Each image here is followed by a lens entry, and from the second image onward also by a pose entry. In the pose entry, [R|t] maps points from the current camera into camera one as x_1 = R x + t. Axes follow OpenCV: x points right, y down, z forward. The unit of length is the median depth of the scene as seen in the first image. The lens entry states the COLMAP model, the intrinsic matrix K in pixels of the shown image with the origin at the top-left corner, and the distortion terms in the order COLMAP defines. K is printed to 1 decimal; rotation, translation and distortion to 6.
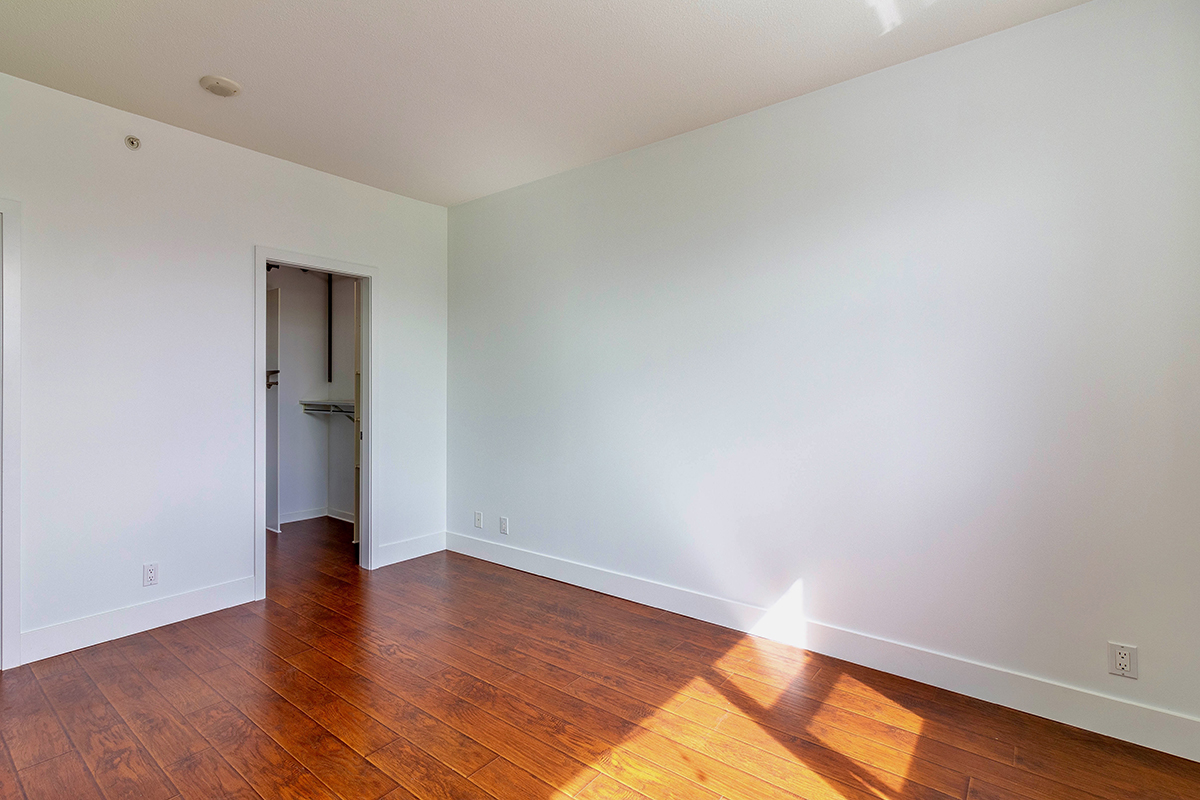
lens RADIAL K [[659.1, 0, 598.3], [0, 659.1, 401.3], [0, 0, 1]] dist [0.002717, 0.000765]
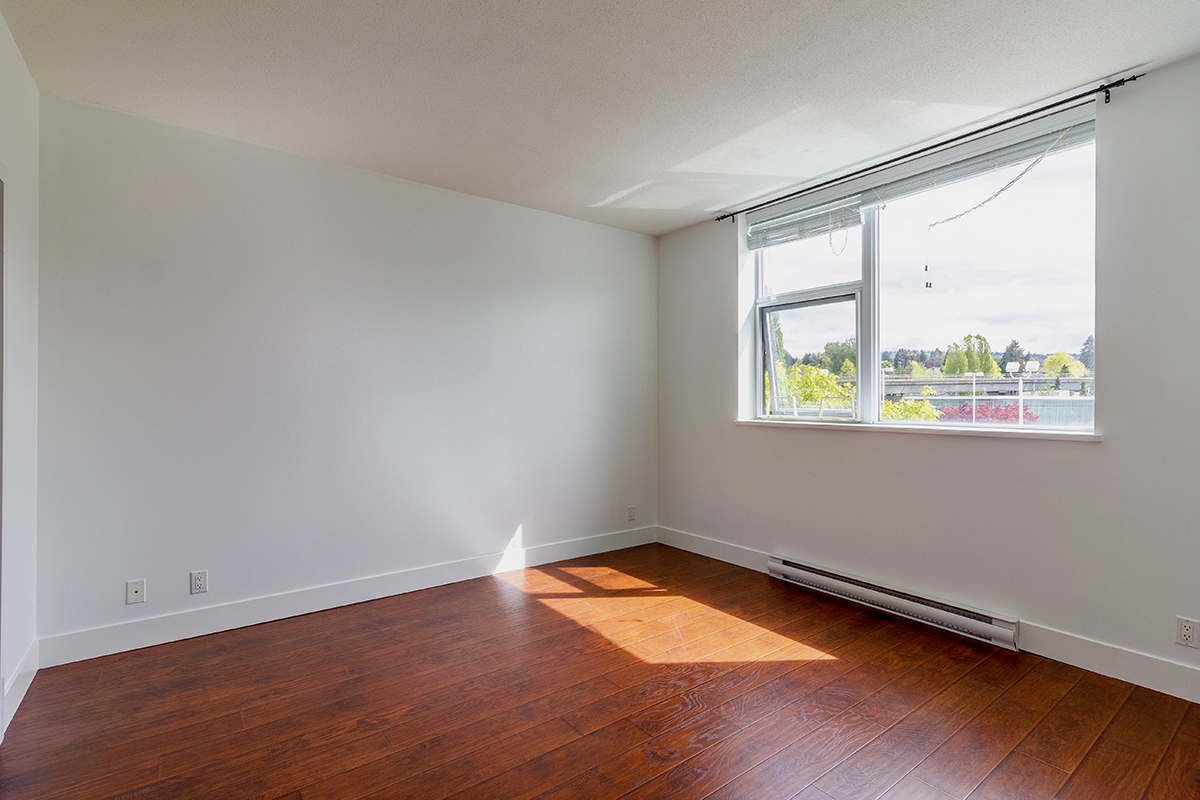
lens RADIAL K [[563.1, 0, 600.3], [0, 563.1, 400.7], [0, 0, 1]] dist [0.003256, -0.000538]
pose [[0.156862, -0.006256, 0.987601, -1.109197], [0.010765, 0.999931, 0.004624, -0.024192], [-0.987562, 0.009906, 0.156919, 0.706668]]
